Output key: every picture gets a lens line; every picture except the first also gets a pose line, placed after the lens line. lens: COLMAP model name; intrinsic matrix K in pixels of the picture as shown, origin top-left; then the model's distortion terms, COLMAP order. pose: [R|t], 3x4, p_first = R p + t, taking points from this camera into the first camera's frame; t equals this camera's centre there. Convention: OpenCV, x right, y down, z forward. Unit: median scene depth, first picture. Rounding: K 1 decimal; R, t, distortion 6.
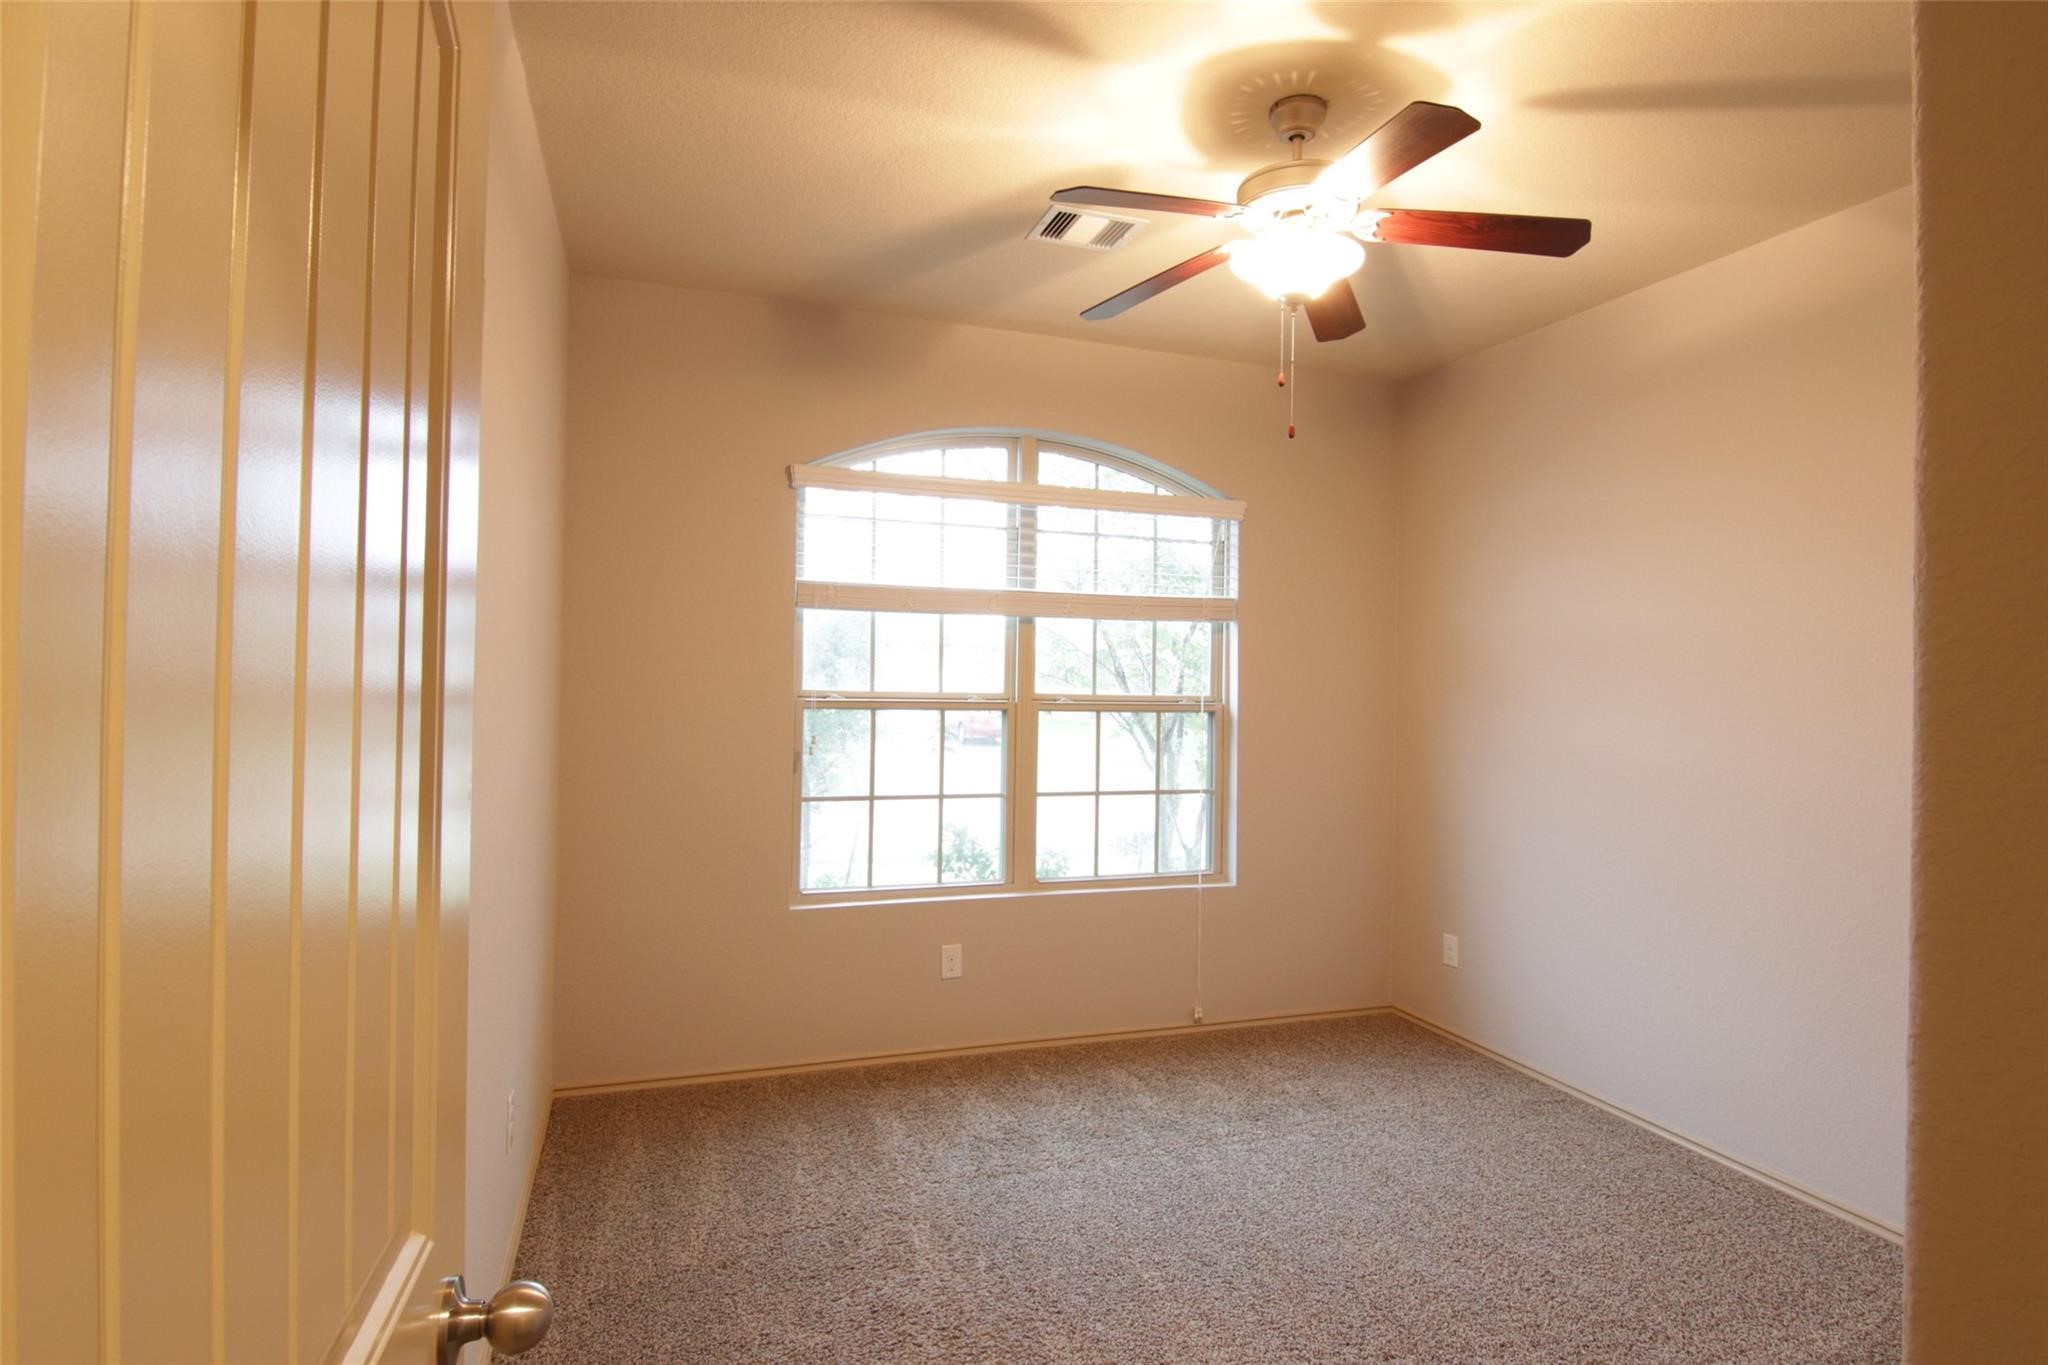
lens RADIAL K [[1046.3, 0, 1018.6], [0, 1046.3, 675.4], [0, 0, 1]] dist [-0.004274, -0.013298]
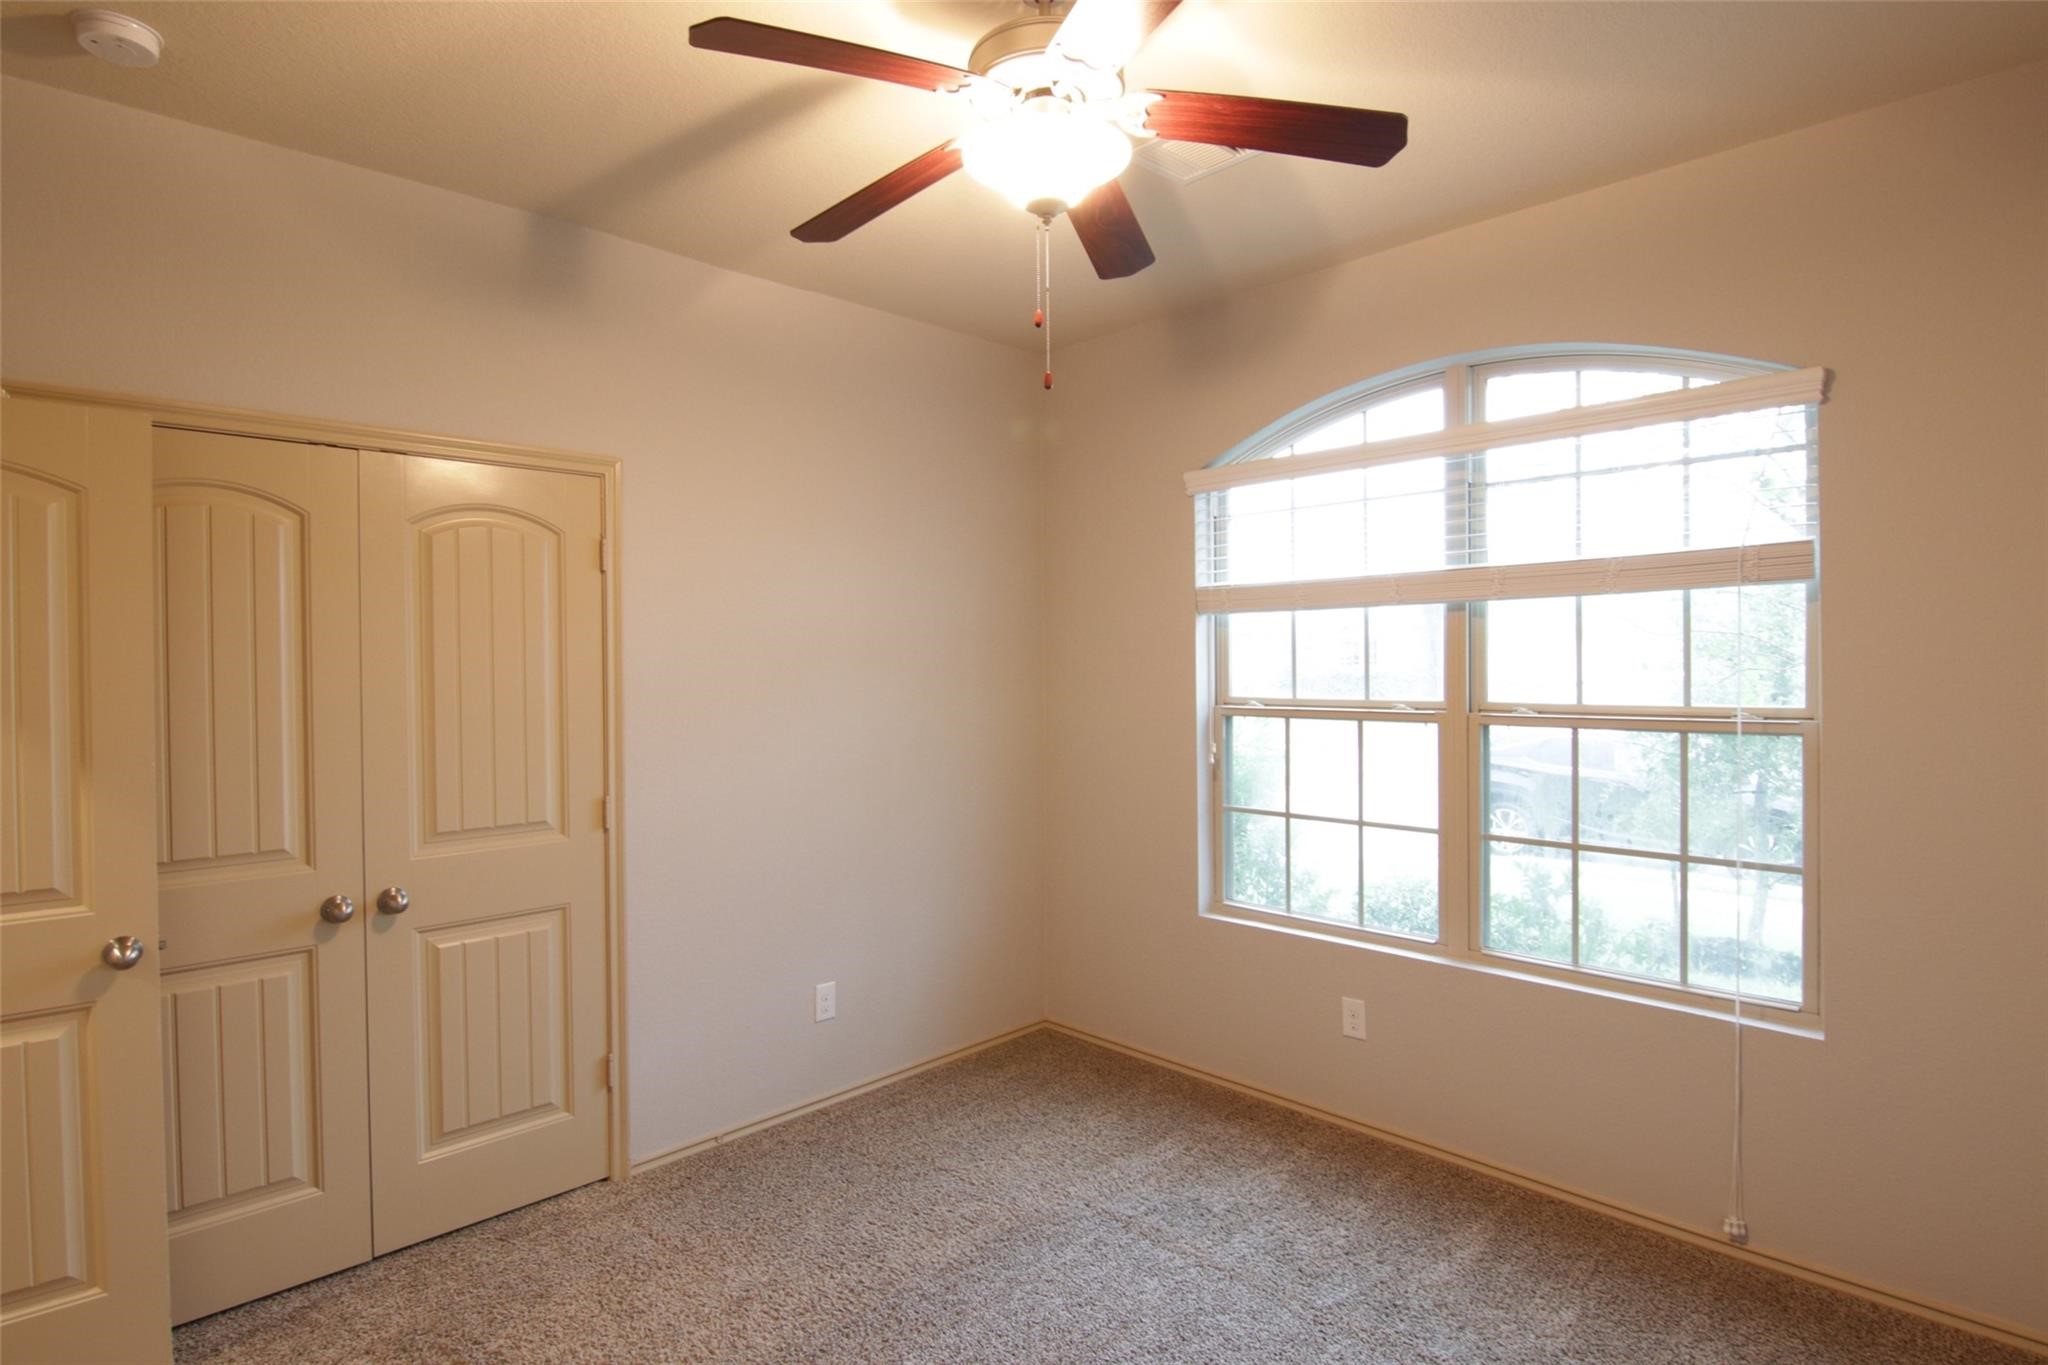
lens RADIAL K [[1046.3, 0, 1018.6], [0, 1046.3, 675.4], [0, 0, 1]] dist [-0.004274, -0.013298]
pose [[0.424936, -0.010949, -0.905157, 0.567450], [0.023524, 0.999723, -0.001049, -0.008952], [0.904917, -0.020847, 0.425076, 0.386037]]
